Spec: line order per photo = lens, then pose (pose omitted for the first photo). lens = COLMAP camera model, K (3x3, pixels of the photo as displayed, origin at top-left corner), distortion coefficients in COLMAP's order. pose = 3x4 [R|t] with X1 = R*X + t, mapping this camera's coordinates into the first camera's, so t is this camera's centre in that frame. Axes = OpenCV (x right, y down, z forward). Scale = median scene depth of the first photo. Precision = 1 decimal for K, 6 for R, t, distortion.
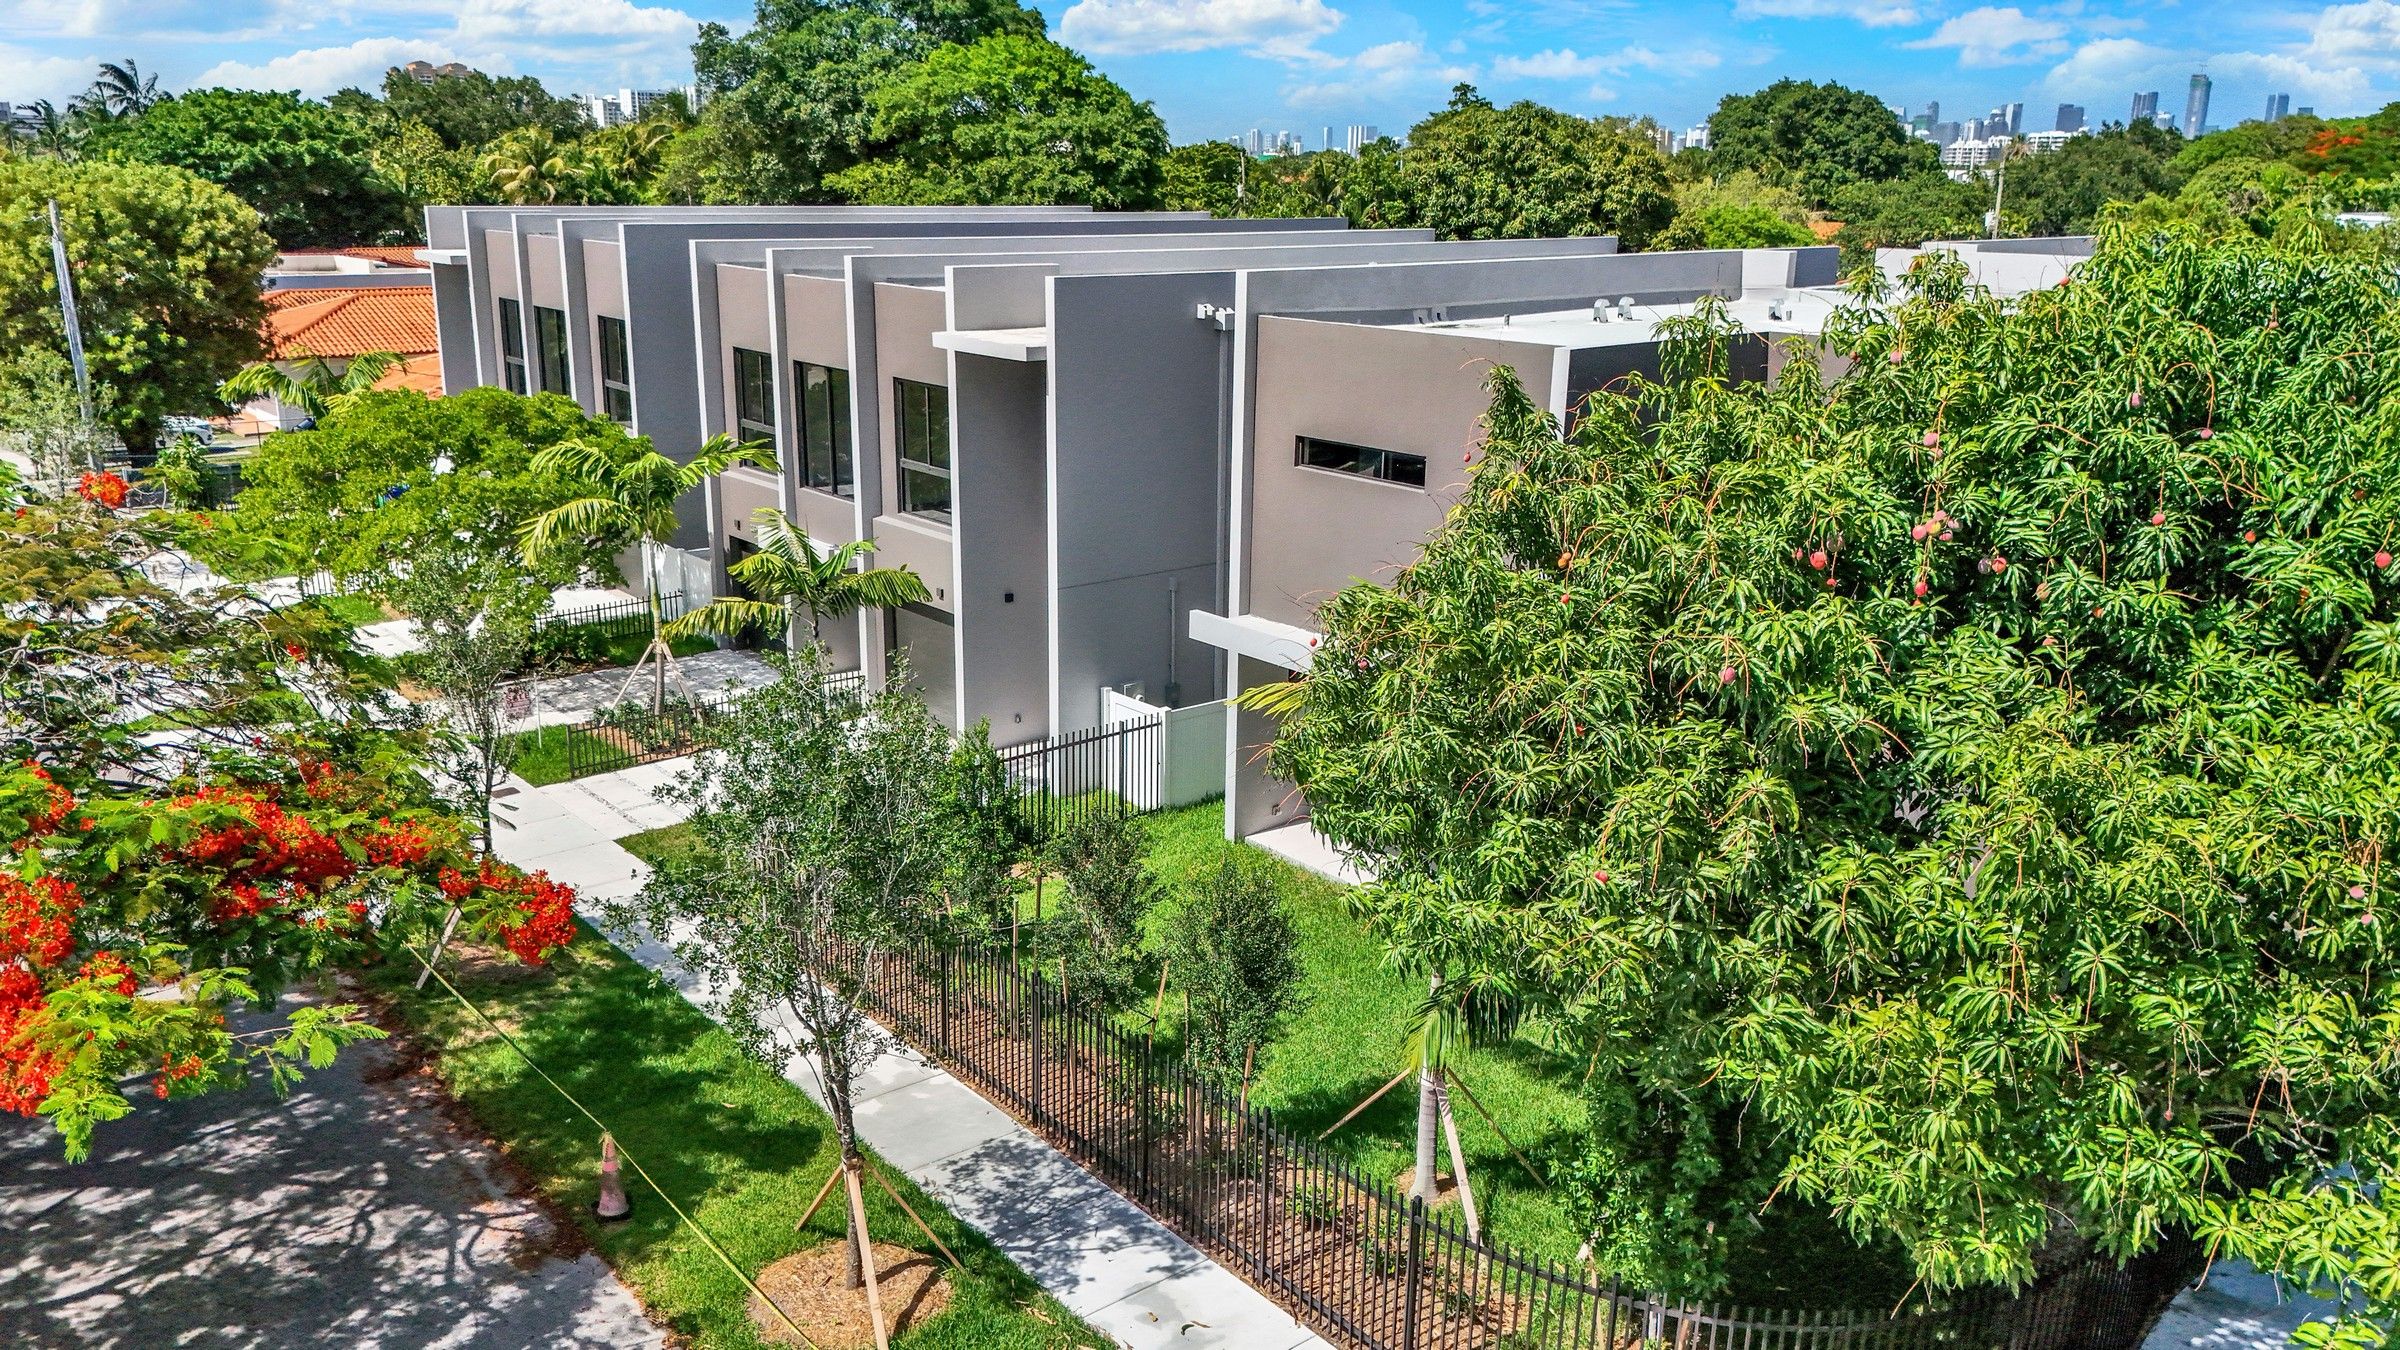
lens RADIAL K [[1810.2, 0, 1192.1], [0, 1810.2, 677.0], [0, 0, 1]] dist [0.047431, -0.051749]
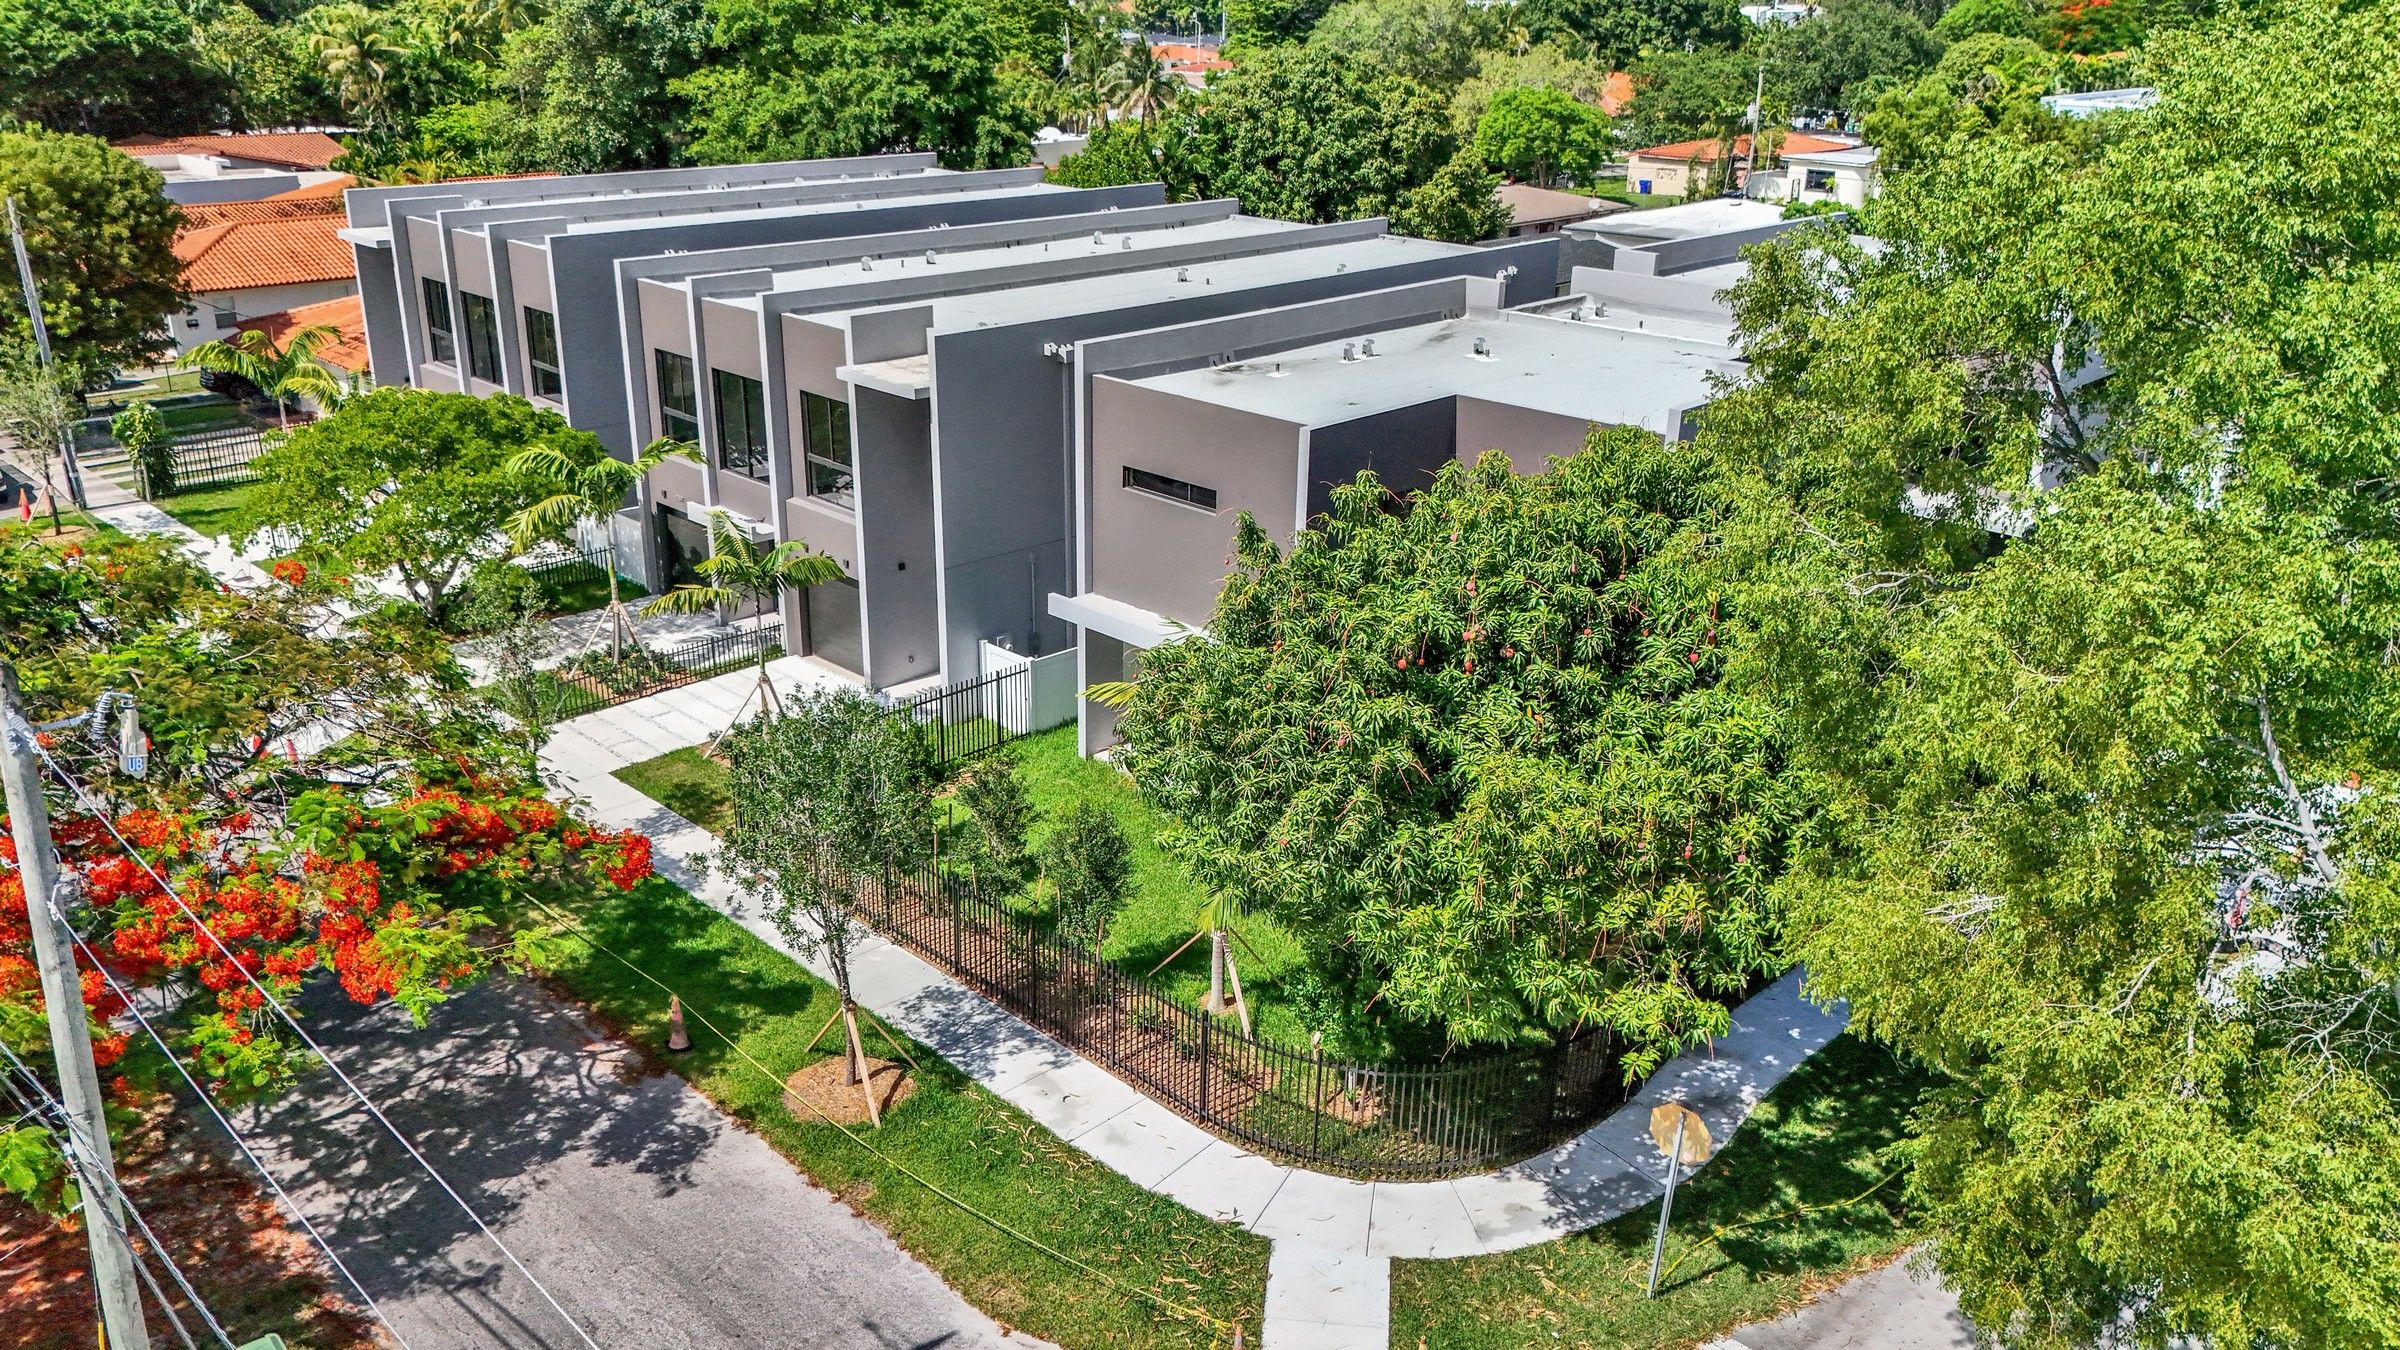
lens RADIAL K [[1808.8, 0, 1197.4], [0, 1808.8, 679.1], [0, 0, 1]] dist [0.064662, -0.104124]
pose [[0.995540, -0.031001, 0.089104, -0.016486], [0.022258, 0.994987, 0.097495, -0.140871], [-0.091680, -0.095077, 0.991239, -0.486799]]
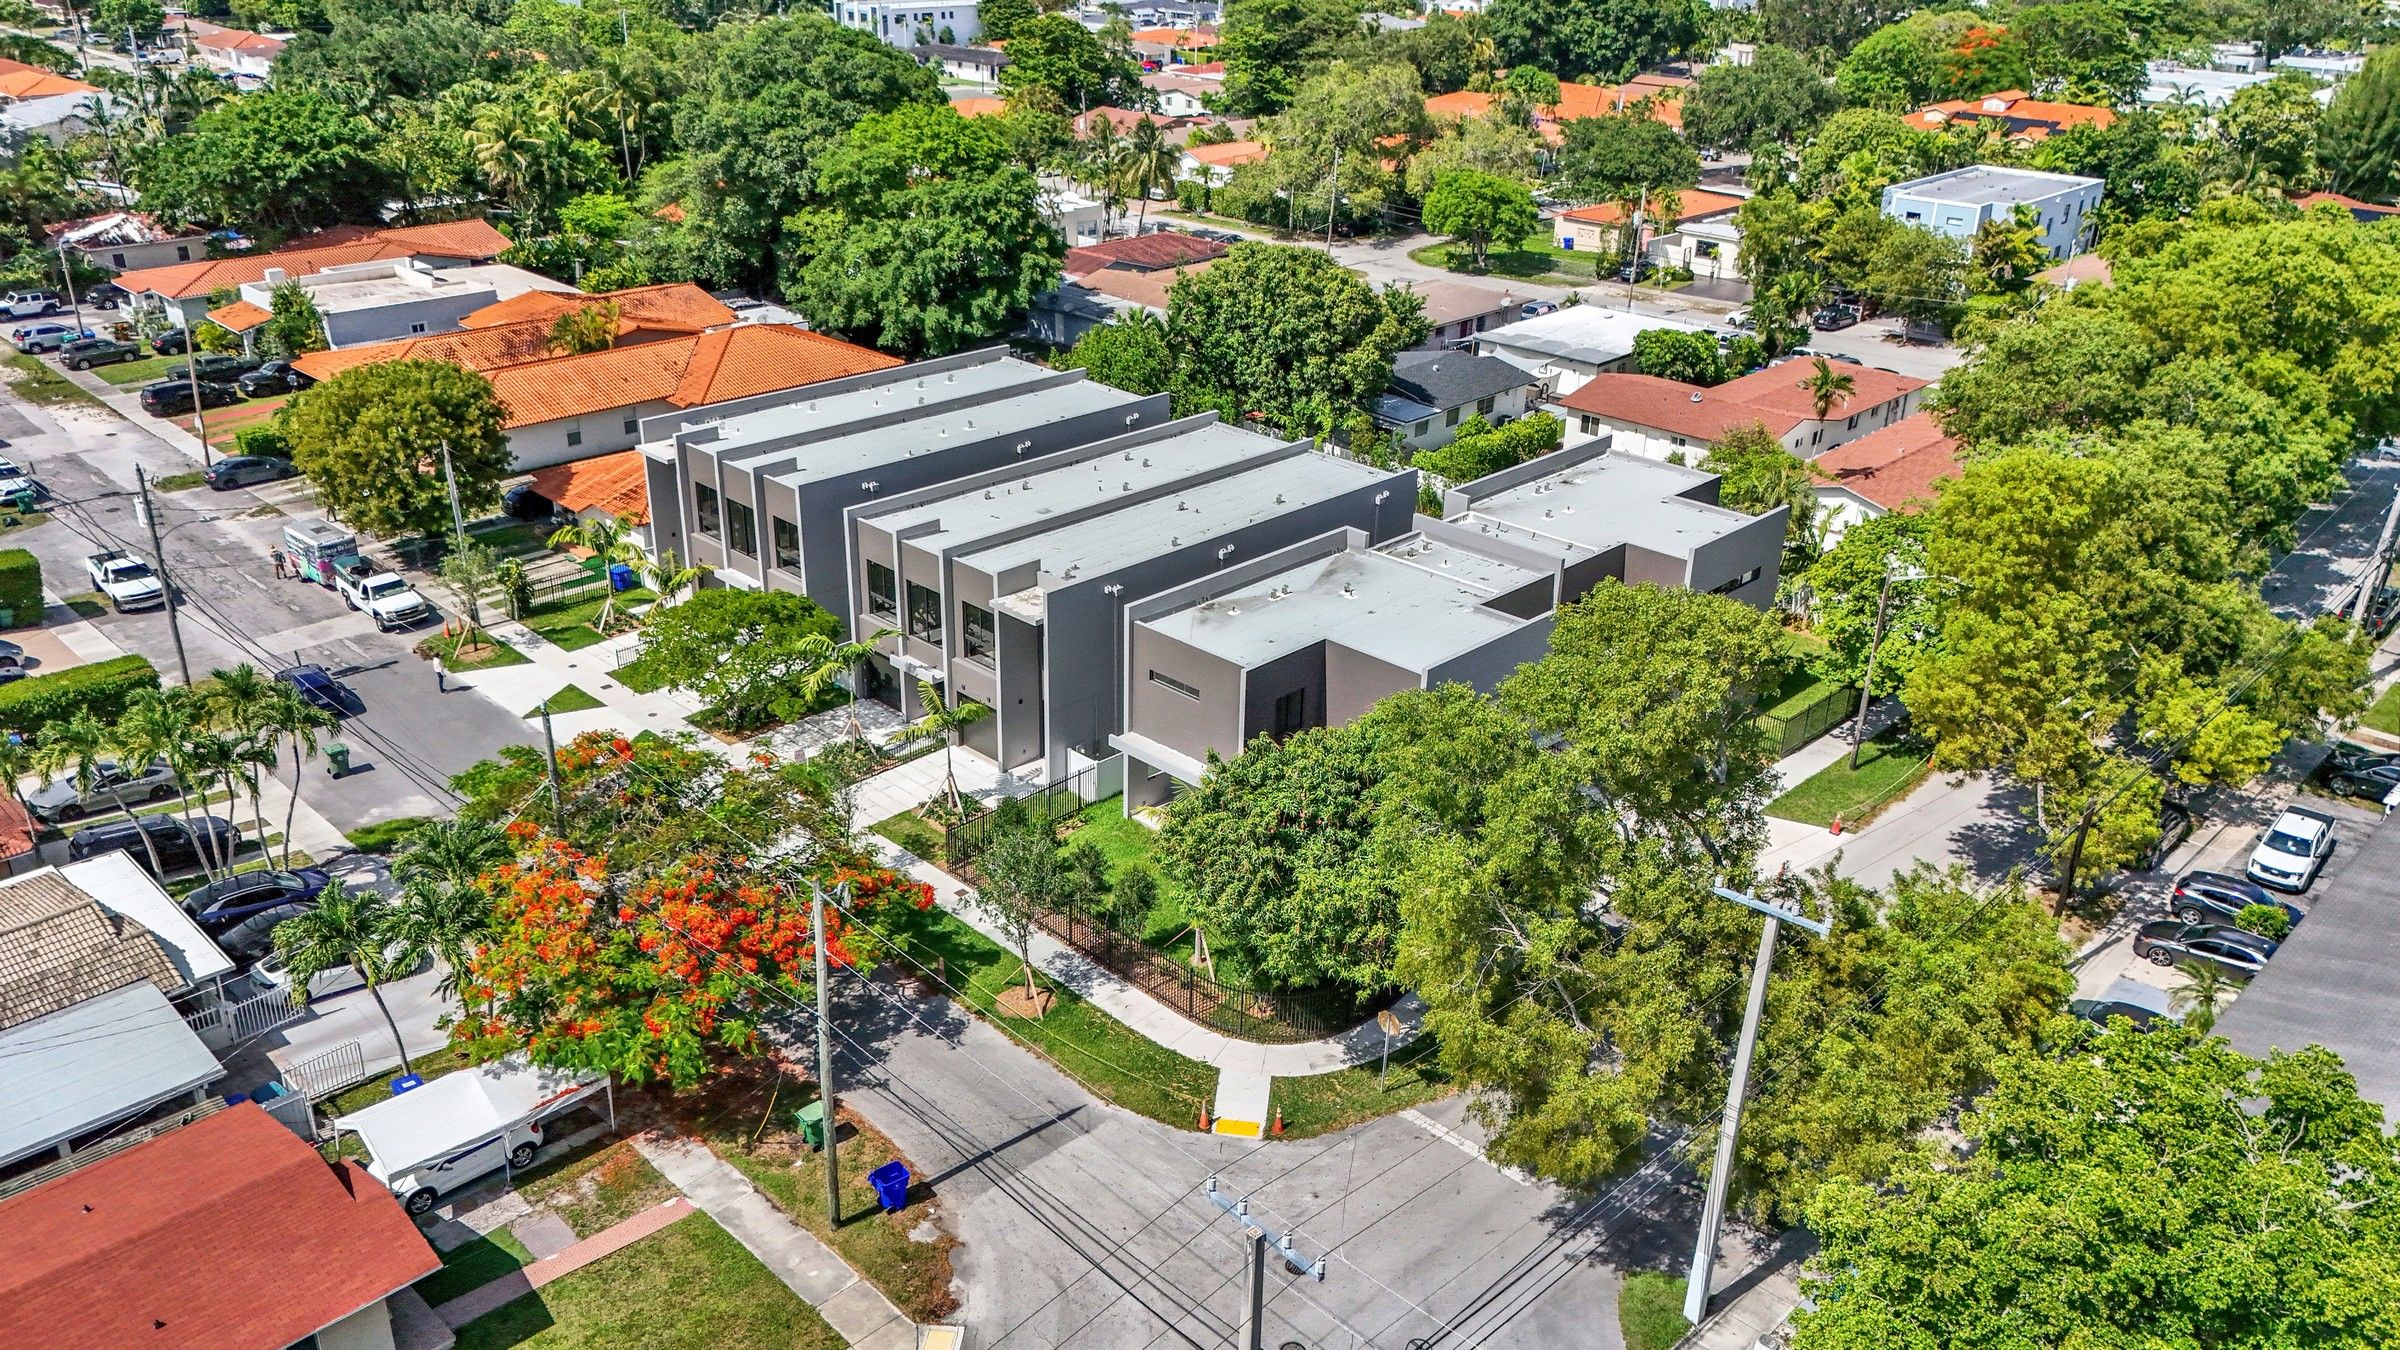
lens RADIAL K [[1812.5, 0, 1200.0], [0, 1812.5, 675.0], [0, 0, 1]] dist [0.116170, -0.278840]
pose [[0.995308, -0.032412, 0.091167, -0.139606], [0.018315, 0.988301, 0.151411, -0.684249], [-0.095008, -0.149031, 0.984258, -2.023695]]
